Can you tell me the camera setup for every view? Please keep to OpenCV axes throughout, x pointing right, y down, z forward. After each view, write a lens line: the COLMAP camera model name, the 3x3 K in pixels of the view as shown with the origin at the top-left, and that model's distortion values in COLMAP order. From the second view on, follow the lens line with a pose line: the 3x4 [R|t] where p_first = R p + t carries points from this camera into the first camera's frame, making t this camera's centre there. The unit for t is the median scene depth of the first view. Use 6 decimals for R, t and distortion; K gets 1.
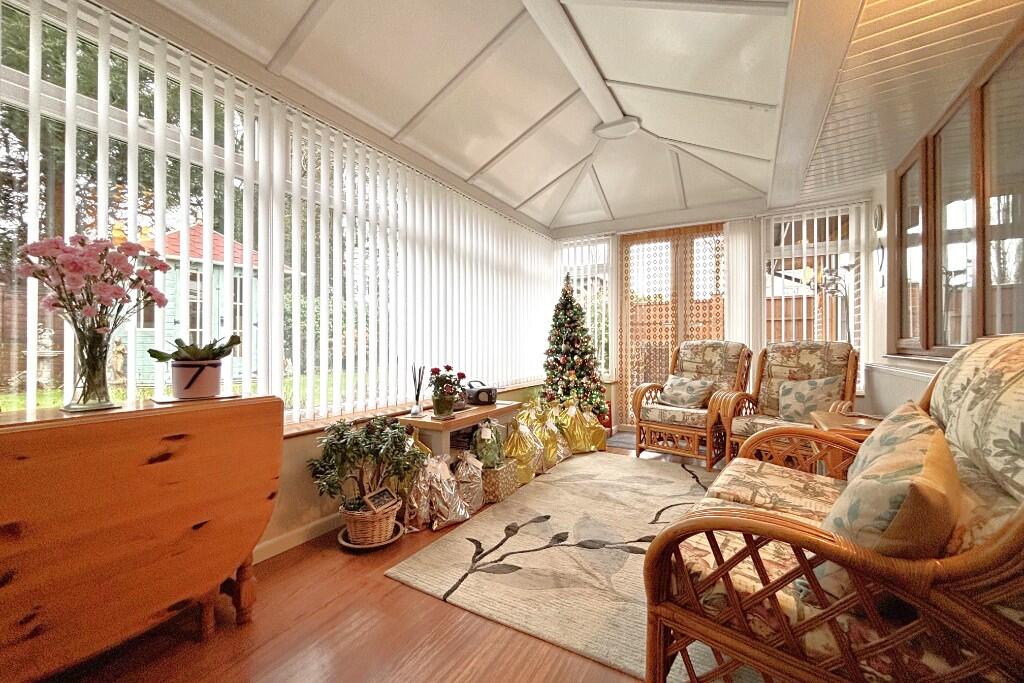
lens RADIAL K [[417.0, 0, 512.0], [0, 417.0, 341.5], [0, 0, 1]] dist [0.001818, -0.000019]
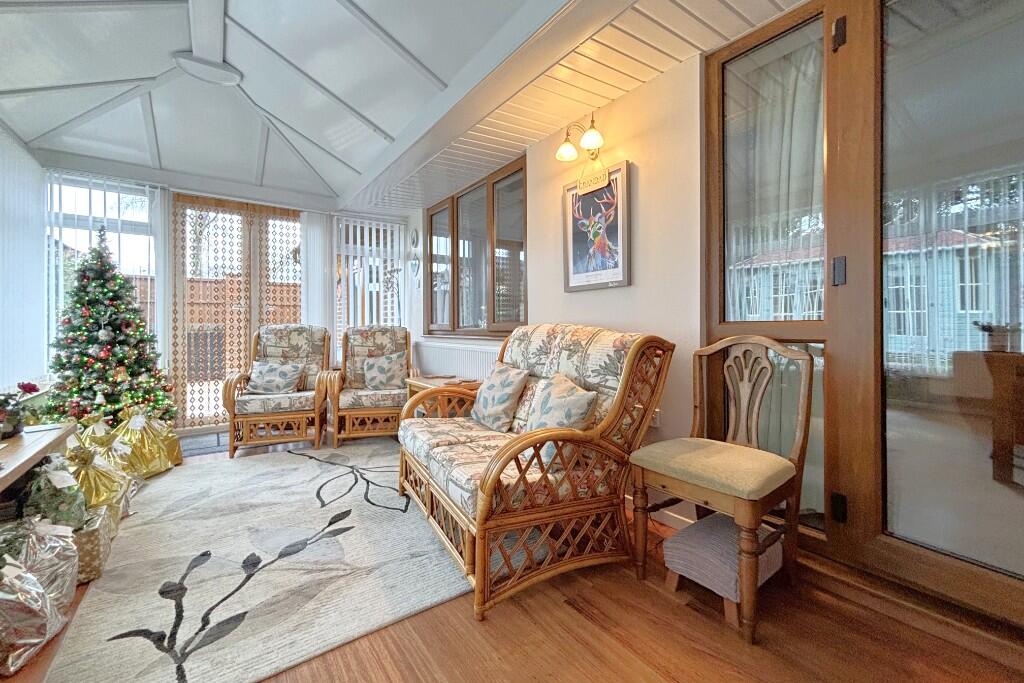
lens RADIAL K [[414.6, 0, 511.9], [0, 414.6, 327.3], [0, 0, 1]] dist [0.000377, 0.000082]
pose [[0.411300, -0.005539, 0.911483, -0.252616], [0.000472, 0.999983, 0.005864, -0.002176], [-0.911500, -0.001982, 0.411295, 0.111602]]
